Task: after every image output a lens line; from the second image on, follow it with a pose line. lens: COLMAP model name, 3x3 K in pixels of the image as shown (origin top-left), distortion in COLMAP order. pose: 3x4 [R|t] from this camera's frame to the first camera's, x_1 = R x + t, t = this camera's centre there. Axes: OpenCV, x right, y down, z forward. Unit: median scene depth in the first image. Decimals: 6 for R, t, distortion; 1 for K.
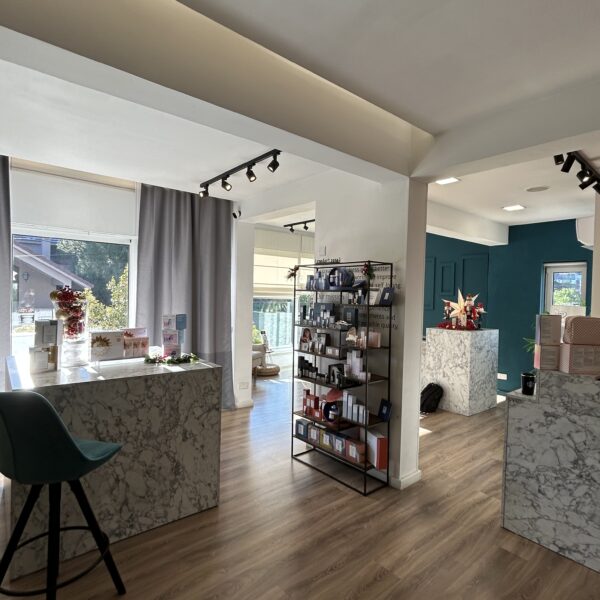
lens RADIAL K [[380.4, 0, 304.2], [0, 380.4, 301.9], [0, 0, 1]] dist [0.003857, 0.000325]
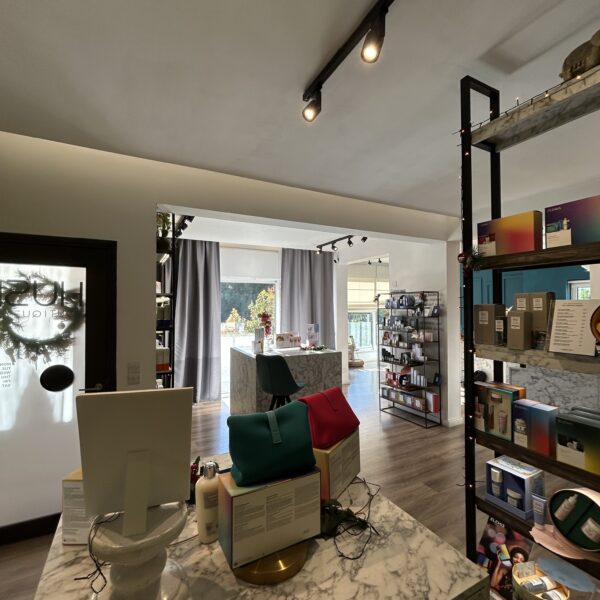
lens RADIAL K [[322.8, 0, 302.4], [0, 322.8, 301.1], [0, 0, 1]] dist [-0.000795, 0.000446]
pose [[0.974819, -0.033229, -0.220509, -0.043988], [0.024785, 0.998854, -0.040949, -0.016754], [0.221617, 0.034453, 0.974525, -0.559271]]
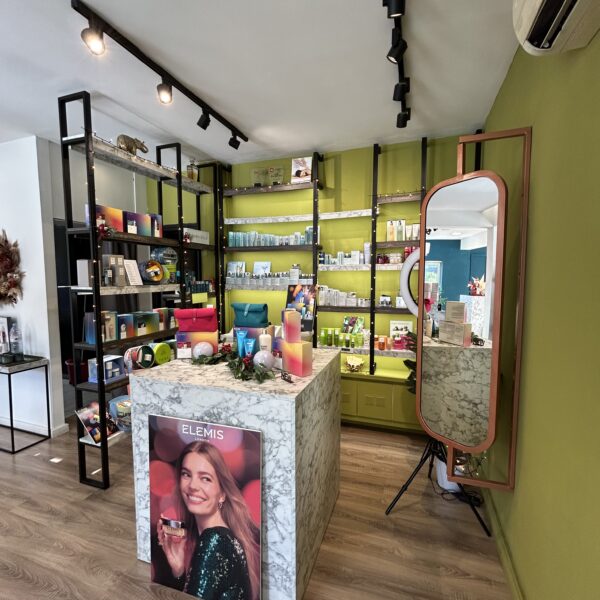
lens RADIAL K [[322.8, 0, 299.3], [0, 322.8, 300.0], [0, 0, 1]] dist [-0.000795, 0.000446]
pose [[-0.488336, -0.091365, 0.867860, -0.790178], [0.005174, 0.994184, 0.107575, -0.010623], [-0.872641, 0.057023, -0.485022, -0.037630]]
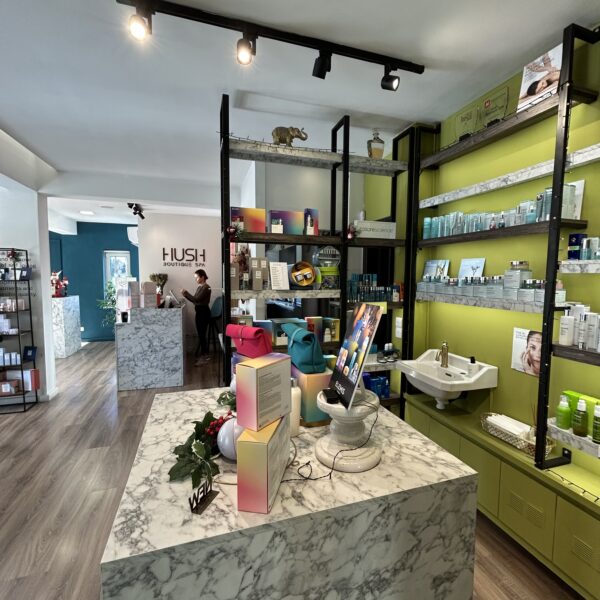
lens RADIAL K [[322.8, 0, 299.3], [0, 322.8, 300.8], [0, 0, 1]] dist [-0.000795, 0.000446]
pose [[0.388491, -0.092524, 0.916796, -0.525454], [0.020615, 0.995570, 0.091738, -0.003641], [-0.921222, -0.016740, 0.388677, -0.435726]]
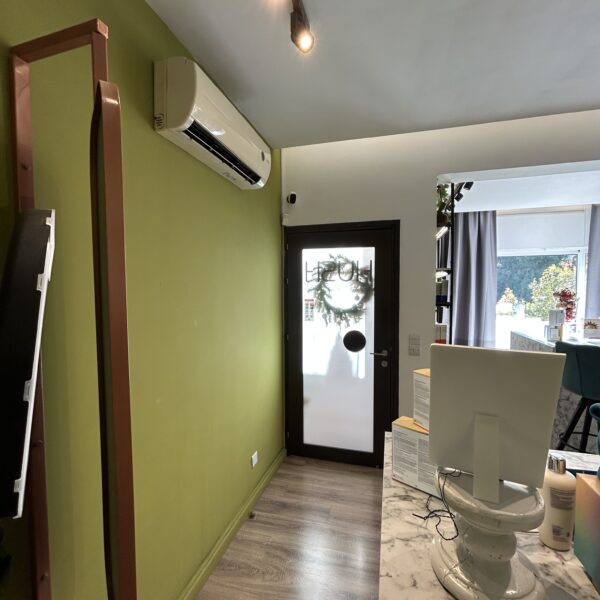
lens RADIAL K [[322.8, 0, 300.5], [0, 322.8, 300.7], [0, 0, 1]] dist [-0.000795, 0.000446]
pose [[0.551103, 0.002578, -0.834433, -0.102079], [0.001665, 0.999990, 0.004189, 0.001619], [0.834435, -0.003698, 0.551094, -0.575364]]
